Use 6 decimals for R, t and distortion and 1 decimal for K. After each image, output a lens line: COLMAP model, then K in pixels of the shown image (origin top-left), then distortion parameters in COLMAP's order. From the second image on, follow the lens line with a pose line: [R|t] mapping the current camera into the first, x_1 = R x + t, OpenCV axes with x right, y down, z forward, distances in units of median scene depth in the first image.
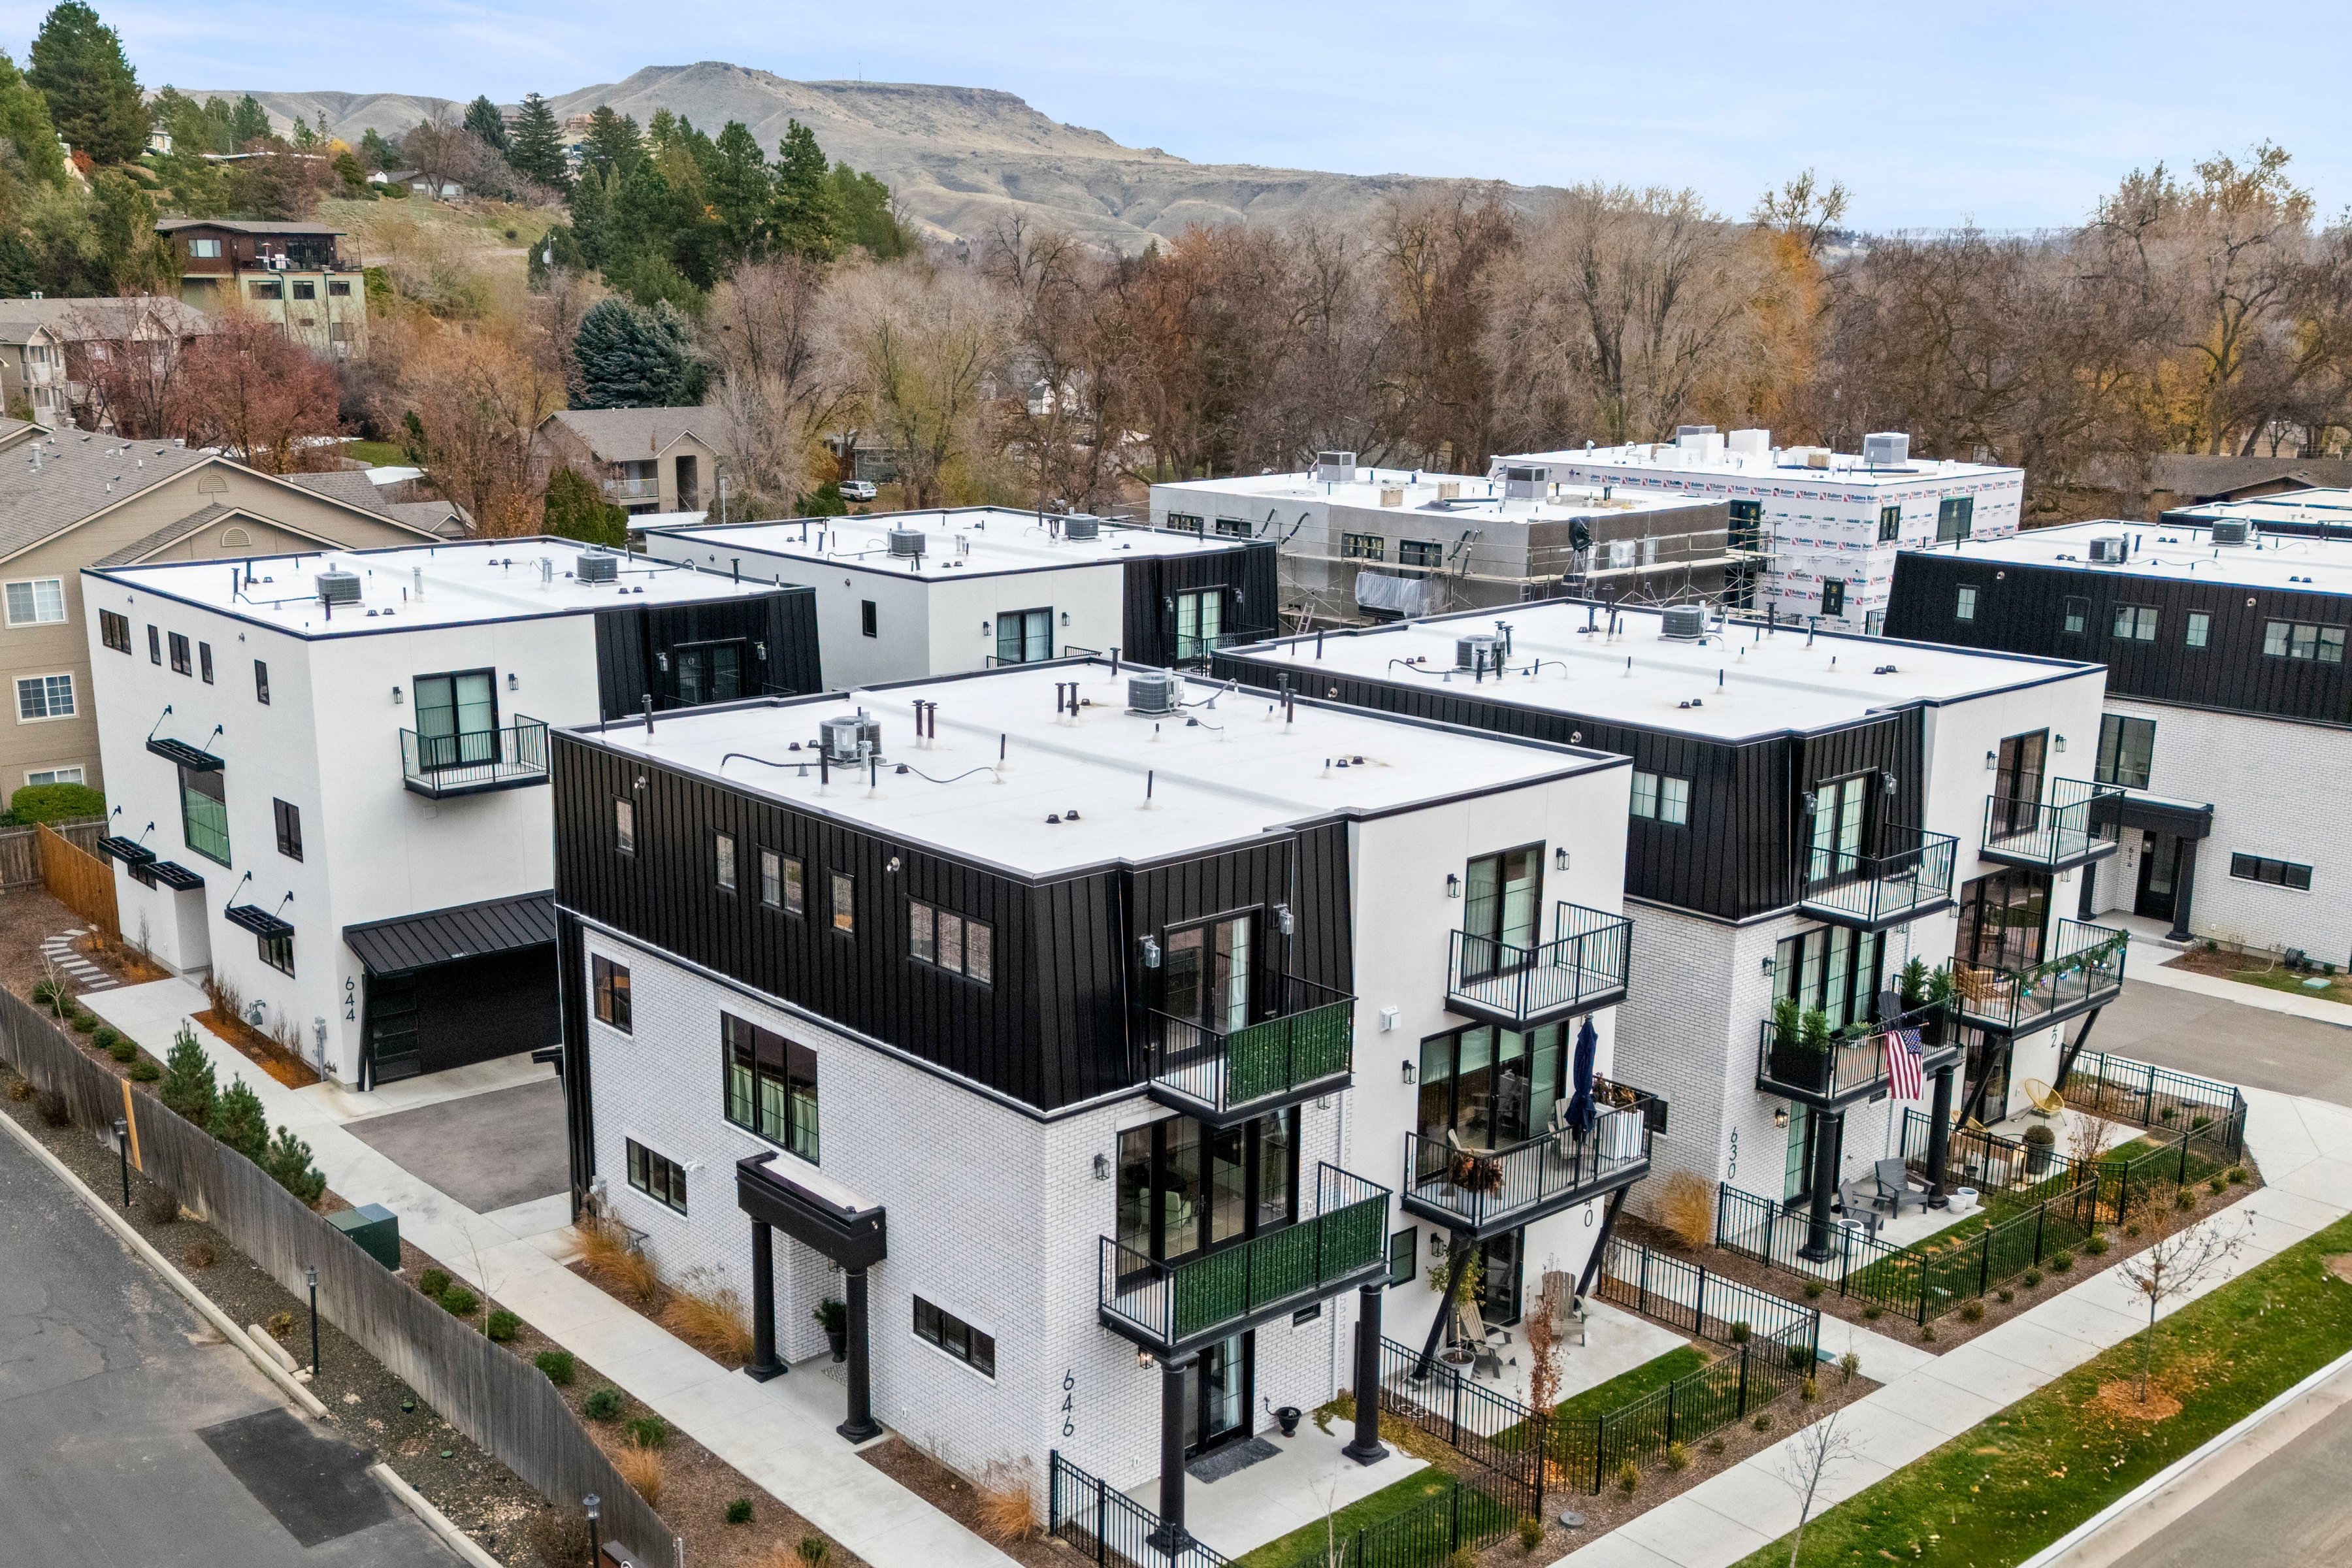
lens RADIAL K [[2343.3, 0, 1368.8], [0, 2343.3, 785.4], [0, 0, 1]] dist [0.029716, -0.005365]
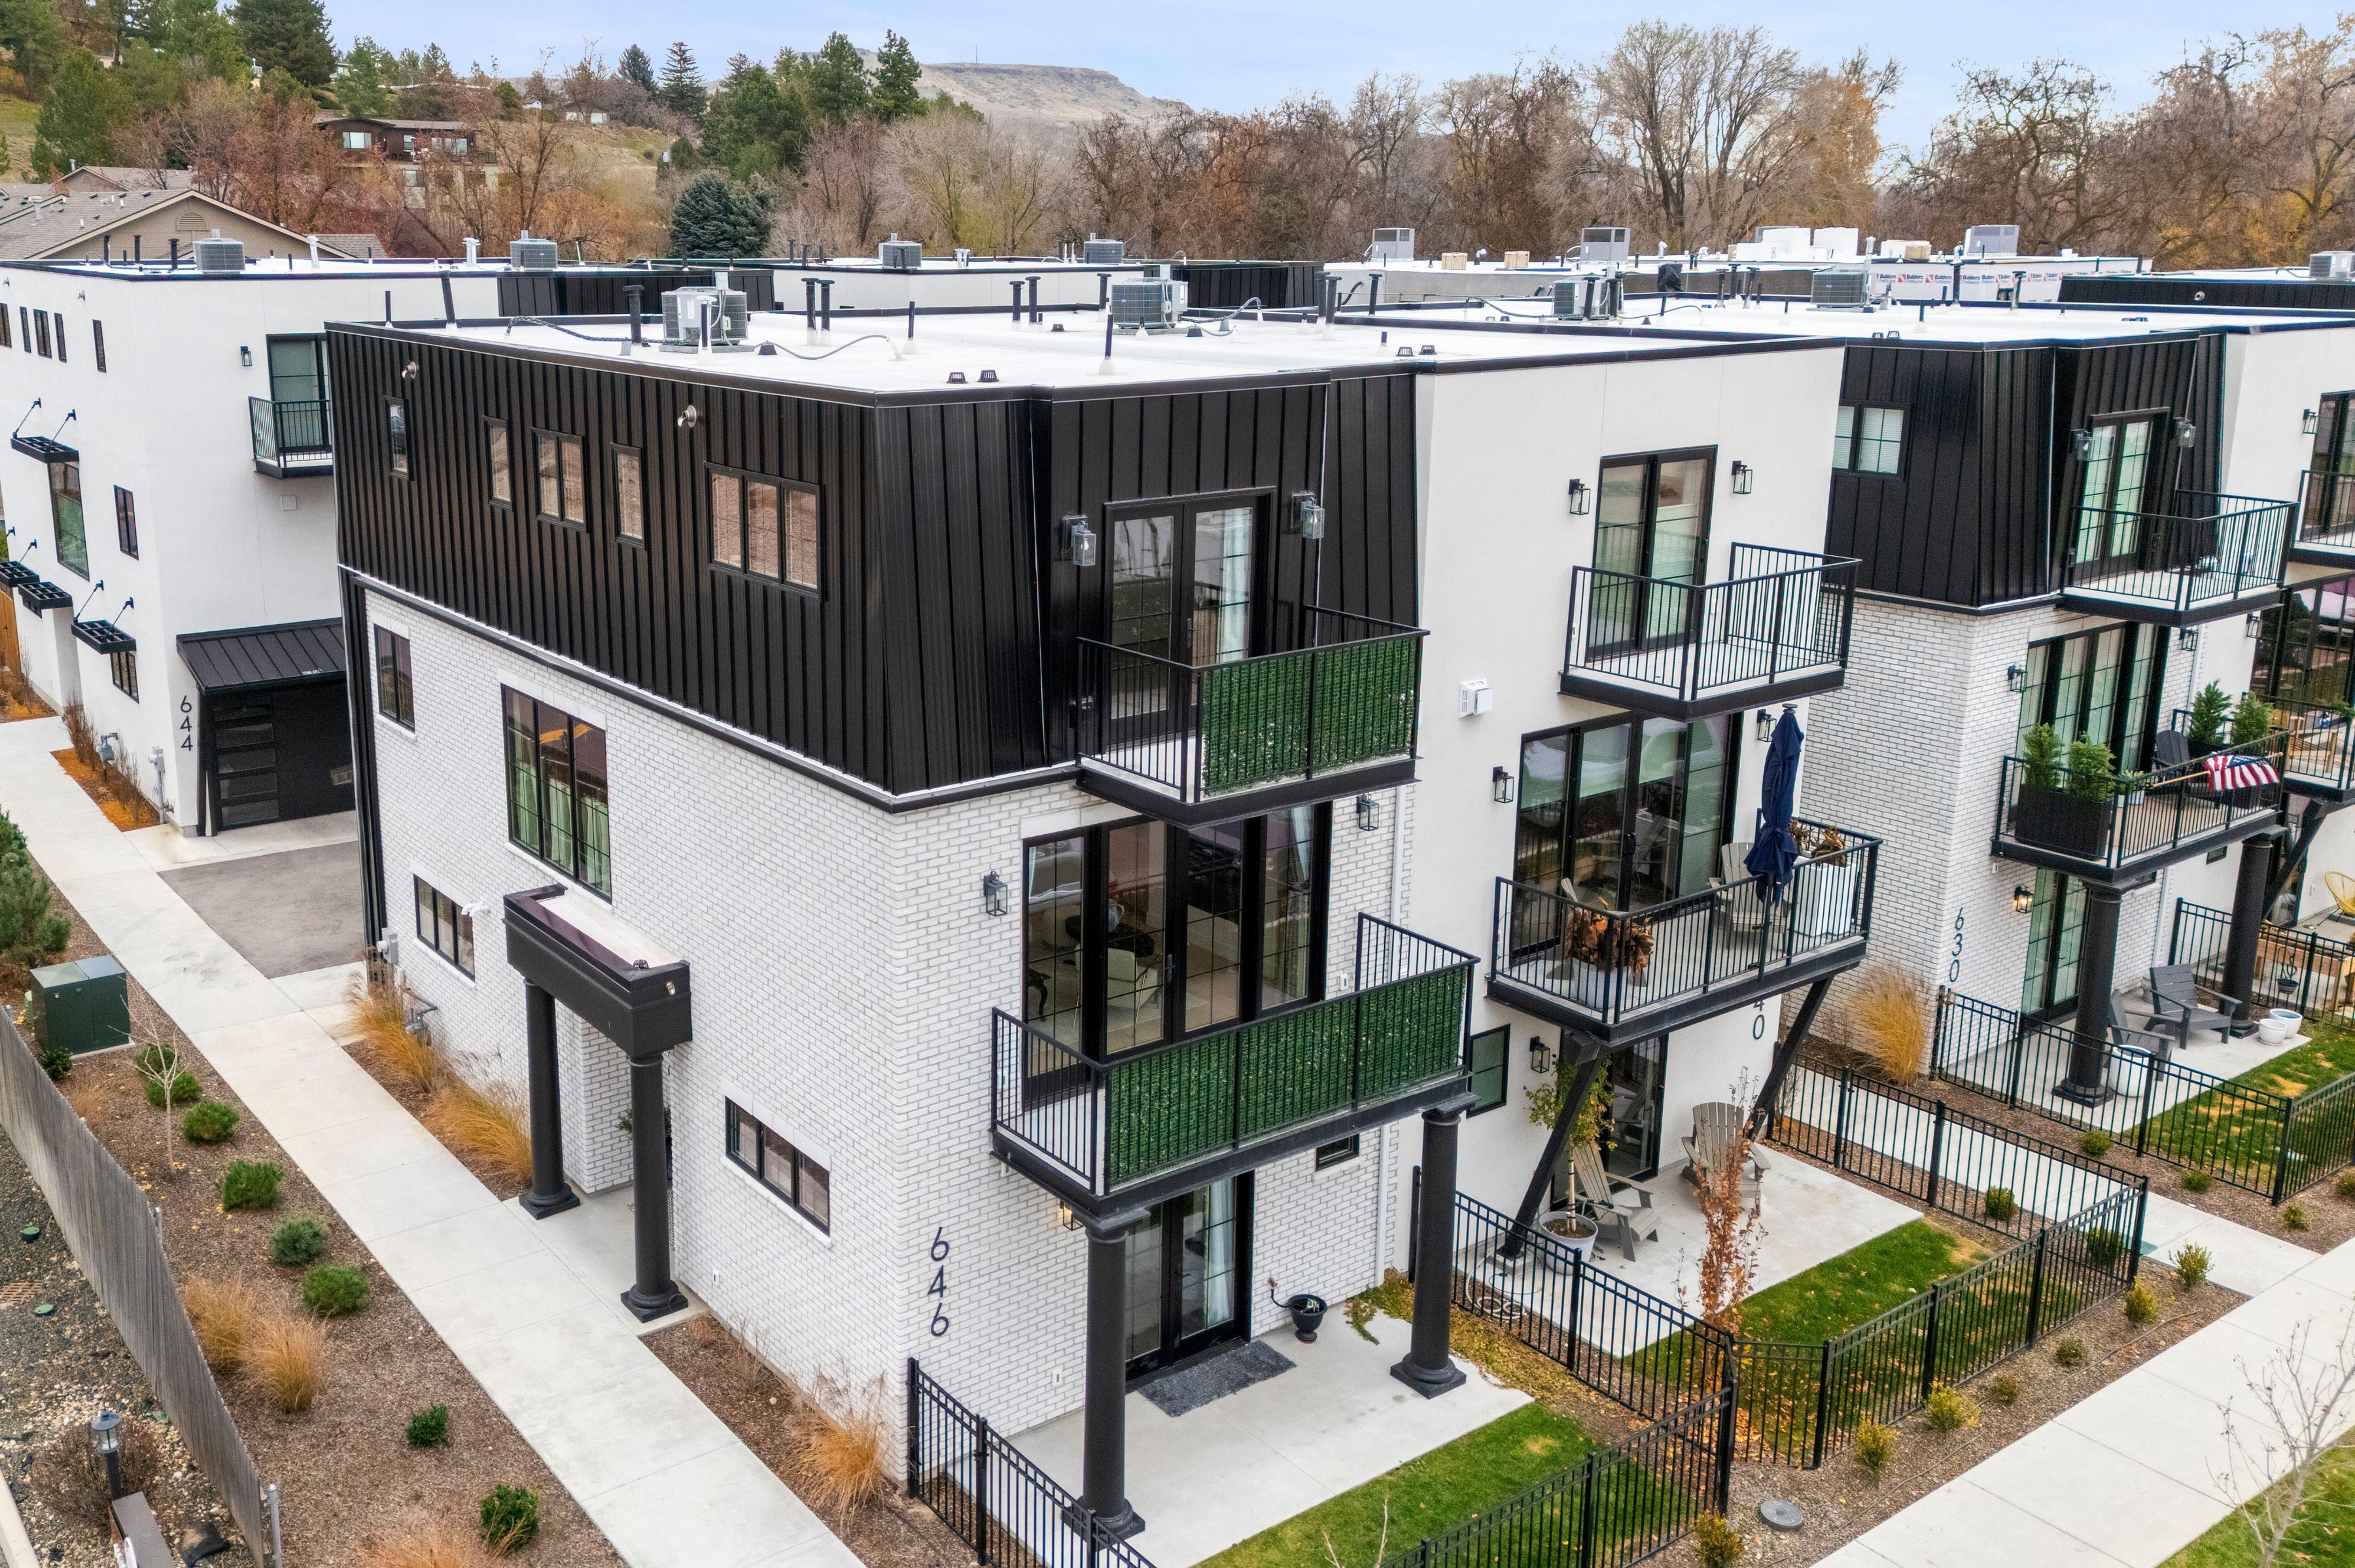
lens RADIAL K [[2066.4, 0, 1169.3], [0, 2066.4, 721.4], [0, 0, 1]] dist [0.009384, 0.009652]
pose [[0.992981, 0.014229, -0.117416, -0.007233], [-0.011990, 0.999733, 0.019755, 0.093527], [0.117666, -0.018209, 0.992886, 0.419819]]
